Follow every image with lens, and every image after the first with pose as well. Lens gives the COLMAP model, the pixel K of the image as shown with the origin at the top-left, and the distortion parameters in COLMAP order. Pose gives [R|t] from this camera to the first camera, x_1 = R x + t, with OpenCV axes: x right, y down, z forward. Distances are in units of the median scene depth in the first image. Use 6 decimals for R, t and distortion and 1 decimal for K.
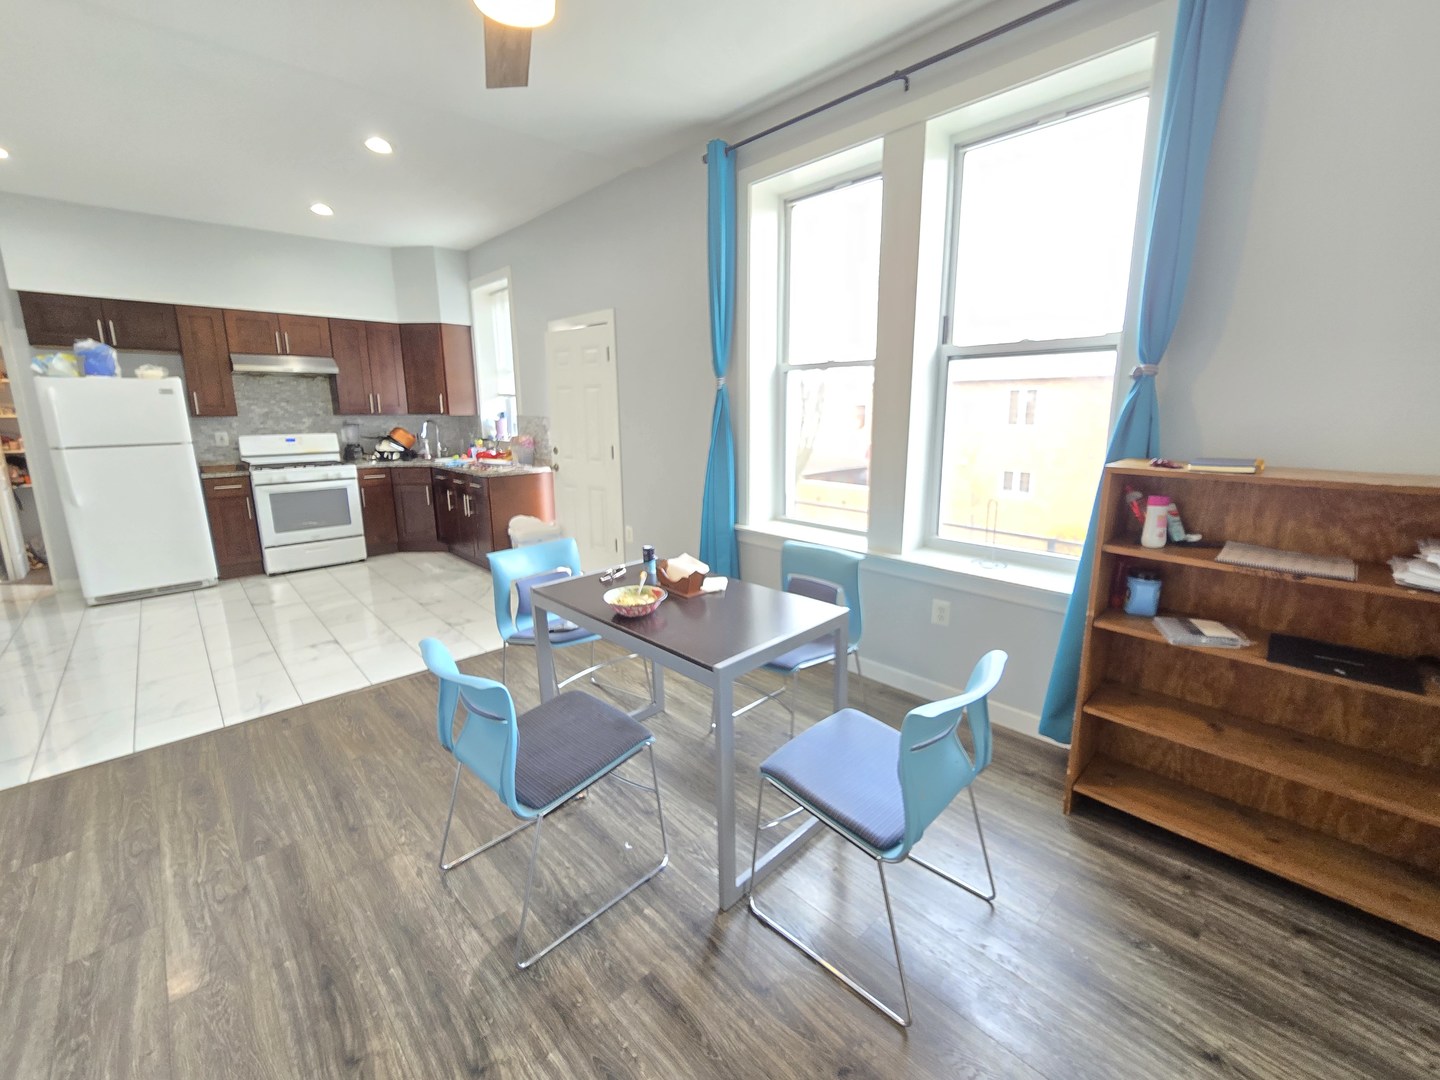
lens RADIAL K [[580.4, 0, 733.0], [0, 580.4, 515.9], [0, 0, 1]] dist [-0.002987, -0.000561]
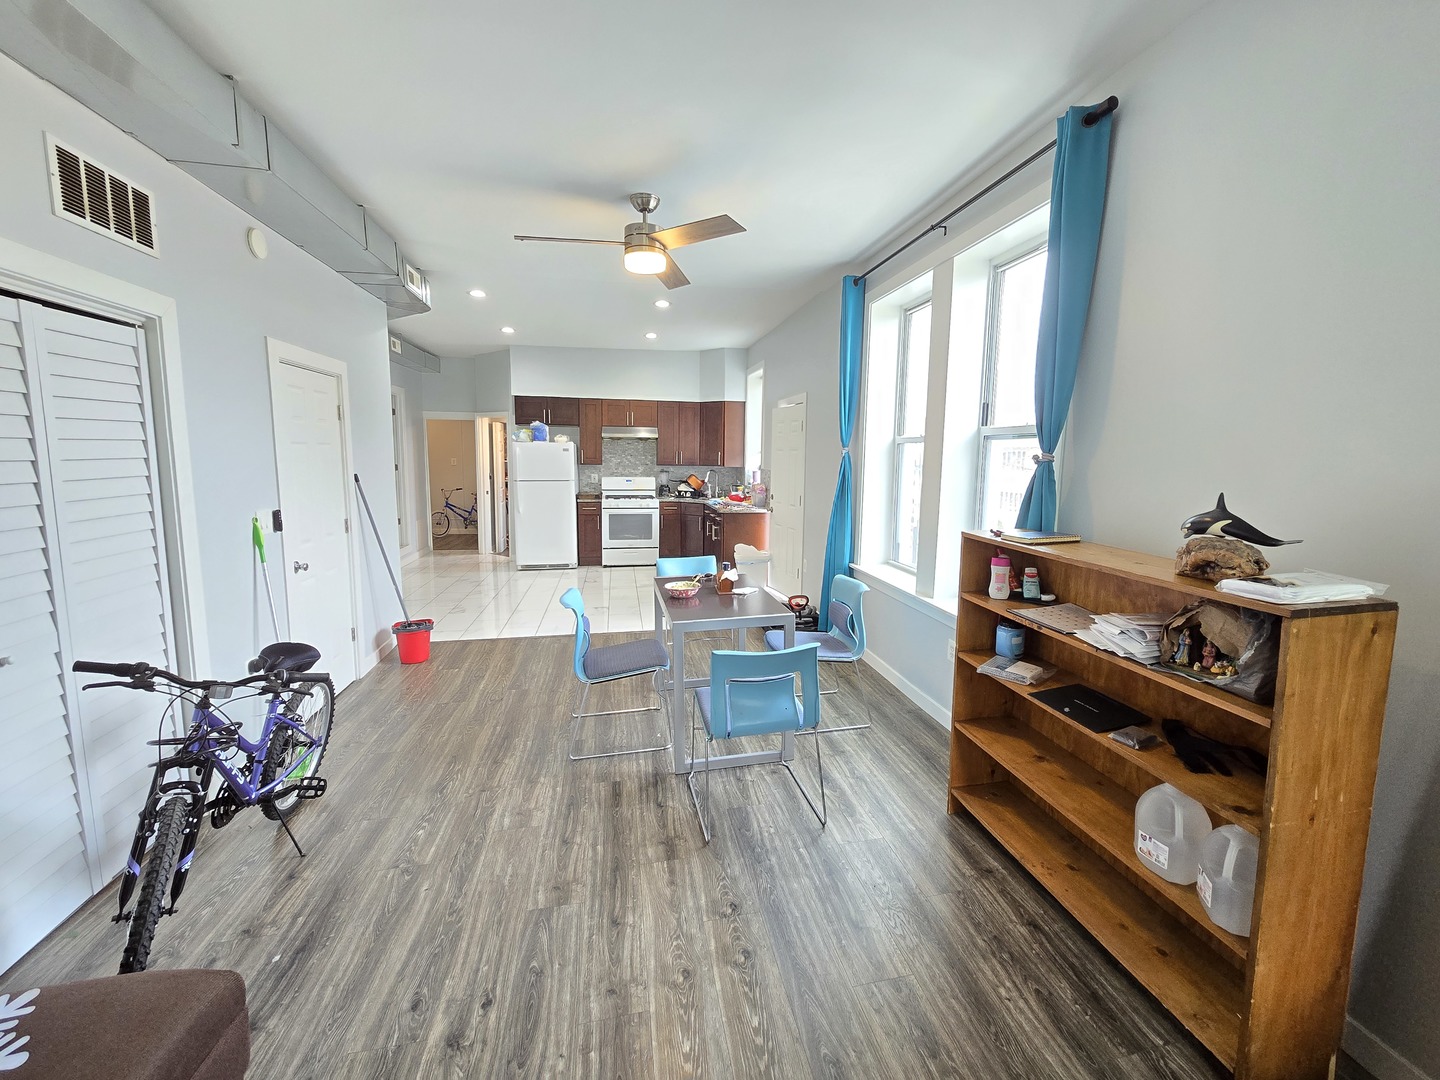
lens RADIAL K [[573.5, 0, 757.3], [0, 573.5, 518.6], [0, 0, 1]] dist [-0.001793, -0.000212]
pose [[0.856851, 0.073345, -0.510321, 0.335079], [-0.111663, 0.992735, -0.044808, -0.002019], [0.503327, 0.095378, 0.858816, -0.129037]]
